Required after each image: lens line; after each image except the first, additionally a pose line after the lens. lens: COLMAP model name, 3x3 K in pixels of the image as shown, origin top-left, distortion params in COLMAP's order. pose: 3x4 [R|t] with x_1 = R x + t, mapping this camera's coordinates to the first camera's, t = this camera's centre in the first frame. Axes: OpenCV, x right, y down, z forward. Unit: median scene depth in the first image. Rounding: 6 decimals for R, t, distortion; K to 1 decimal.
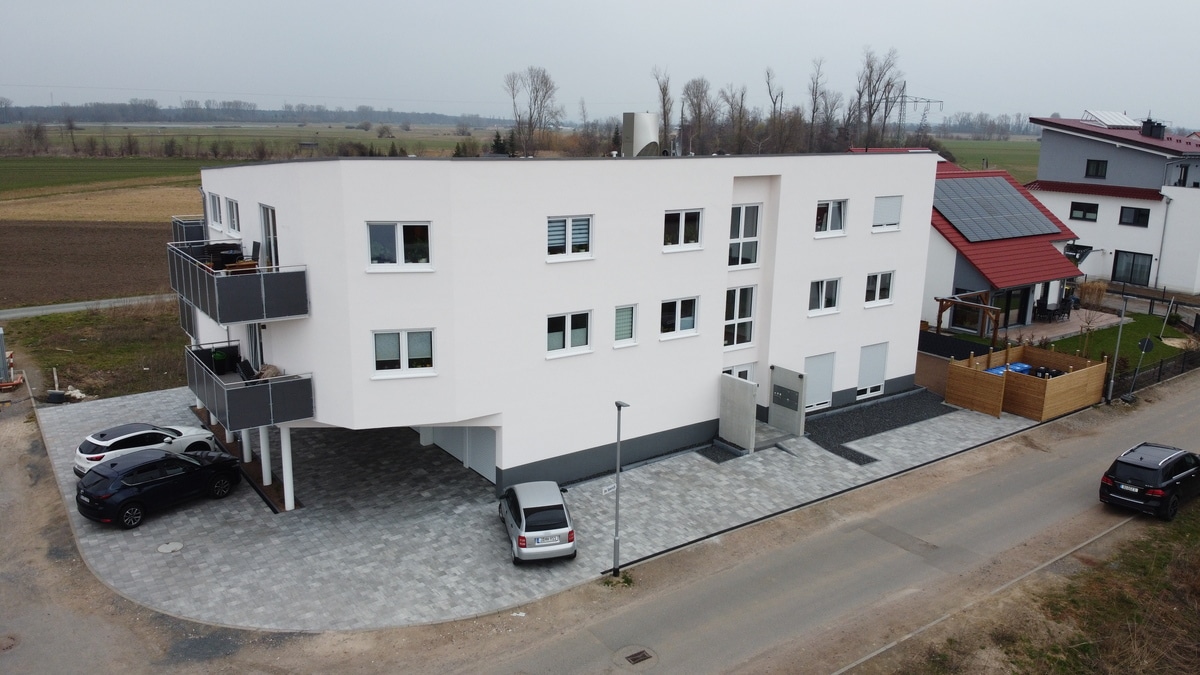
lens RADIAL K [[886.1, 0, 600.0], [0, 886.1, 337.5], [0, 0, 1]] dist [0.158107, -0.365947]
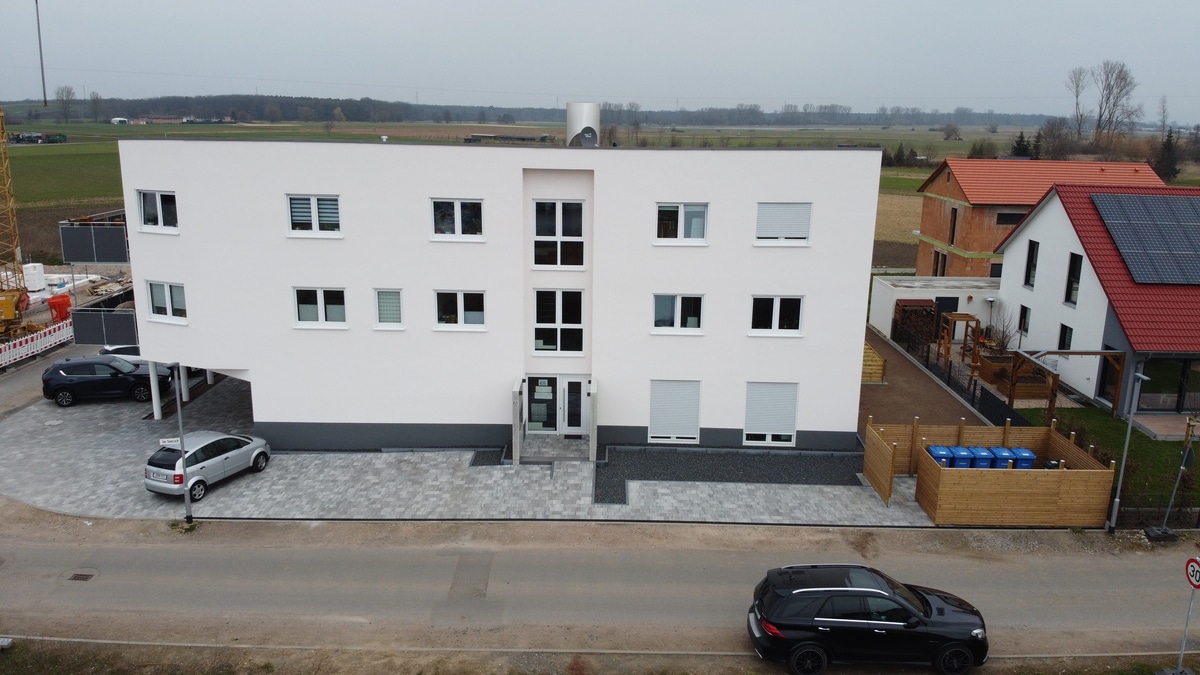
lens RADIAL K [[891.1, 0, 623.7], [0, 891.1, 344.6], [0, 0, 1]] dist [0.173203, -0.367776]
pose [[0.807366, 0.140882, -0.572986, 0.759558], [-0.139715, 0.989107, 0.046329, -0.052585], [0.573272, 0.042650, 0.818255, 0.284266]]
